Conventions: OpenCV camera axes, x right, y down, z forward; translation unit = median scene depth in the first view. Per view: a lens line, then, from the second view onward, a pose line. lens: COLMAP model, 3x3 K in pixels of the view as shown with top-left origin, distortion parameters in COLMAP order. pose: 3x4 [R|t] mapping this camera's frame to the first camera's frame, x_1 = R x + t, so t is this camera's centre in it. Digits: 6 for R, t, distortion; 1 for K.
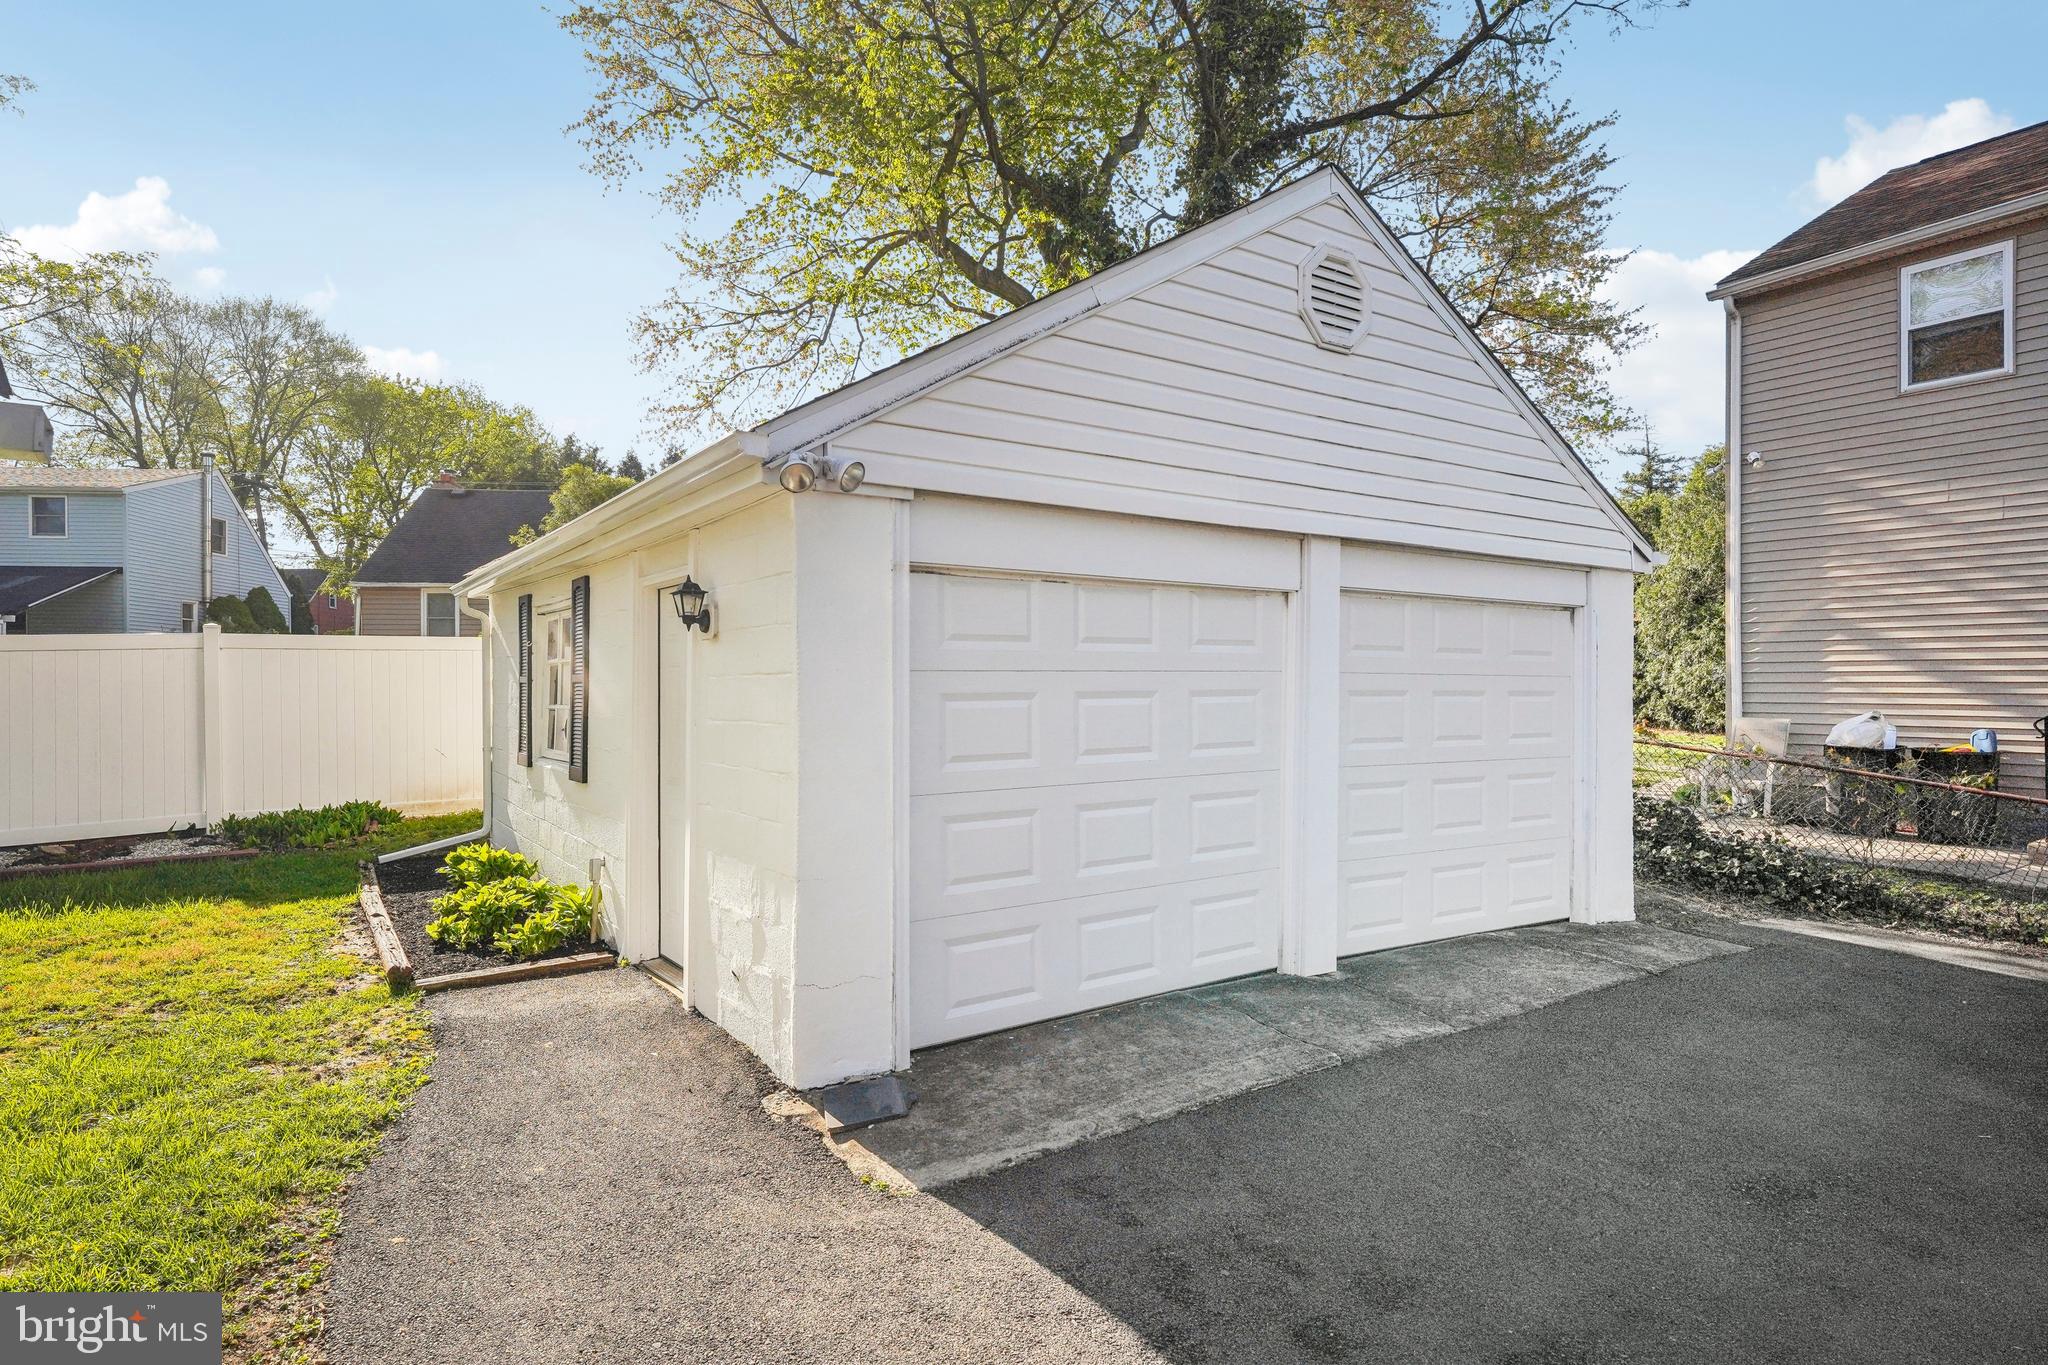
lens RADIAL K [[1092.2, 0, 1024.0], [0, 1092.2, 682.5], [0, 0, 1]] dist [0.000259, -0.000004]
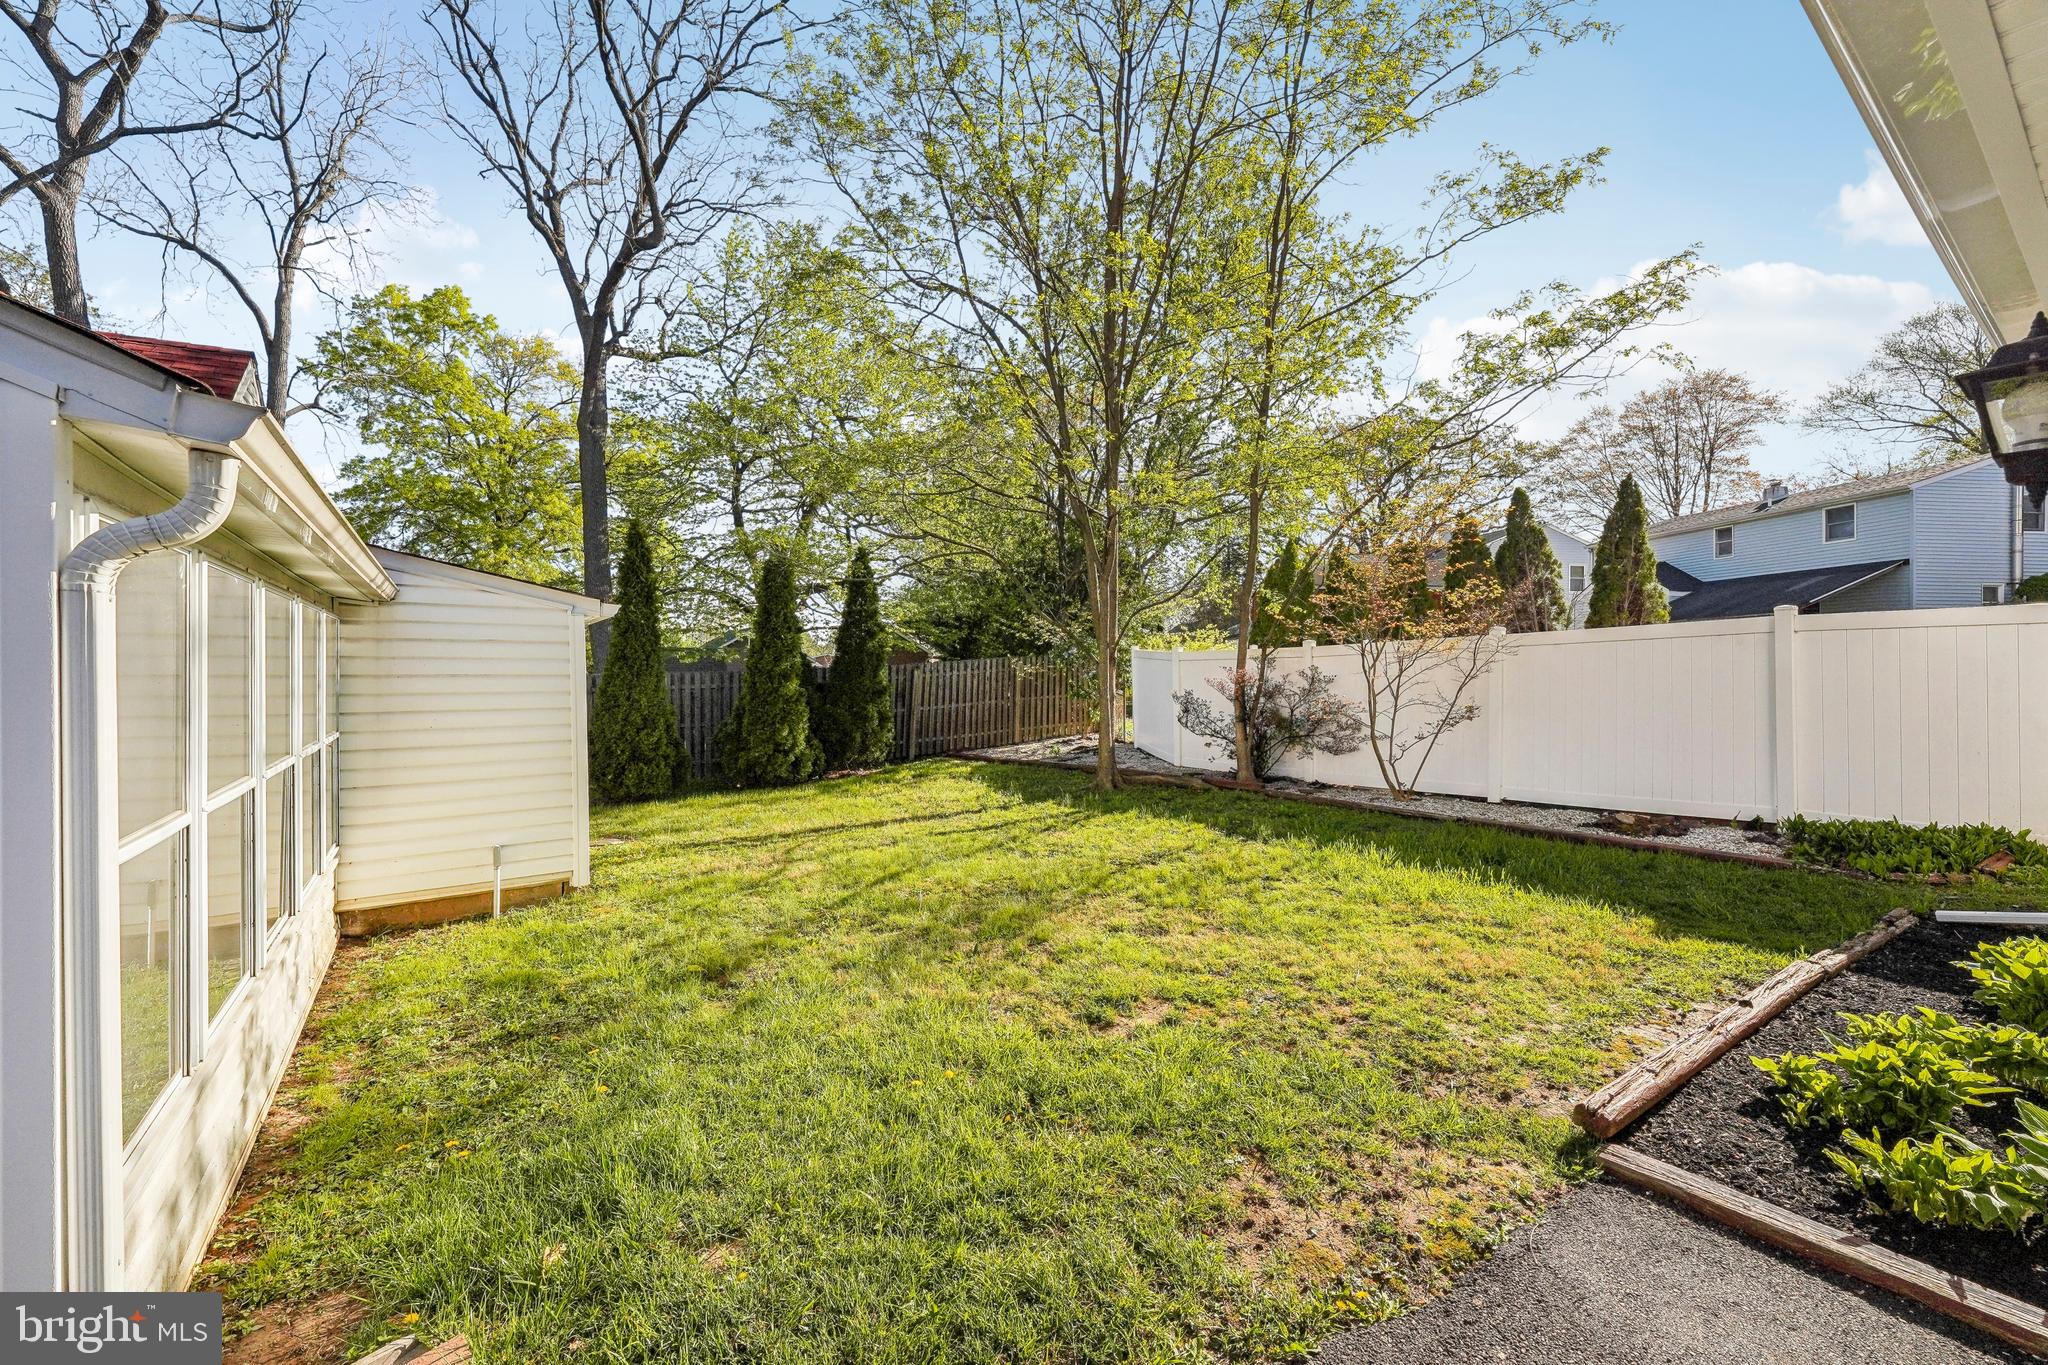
lens RADIAL K [[825.0, 0, 1024.0], [0, 825.0, 682.5], [0, 0, 1]] dist [0.001398, 0.000166]
pose [[0.006782, 0.014152, -0.999877, -0.044405], [0.005806, 0.999882, 0.014192, -0.001288], [0.999960, -0.005901, 0.006699, 0.338833]]
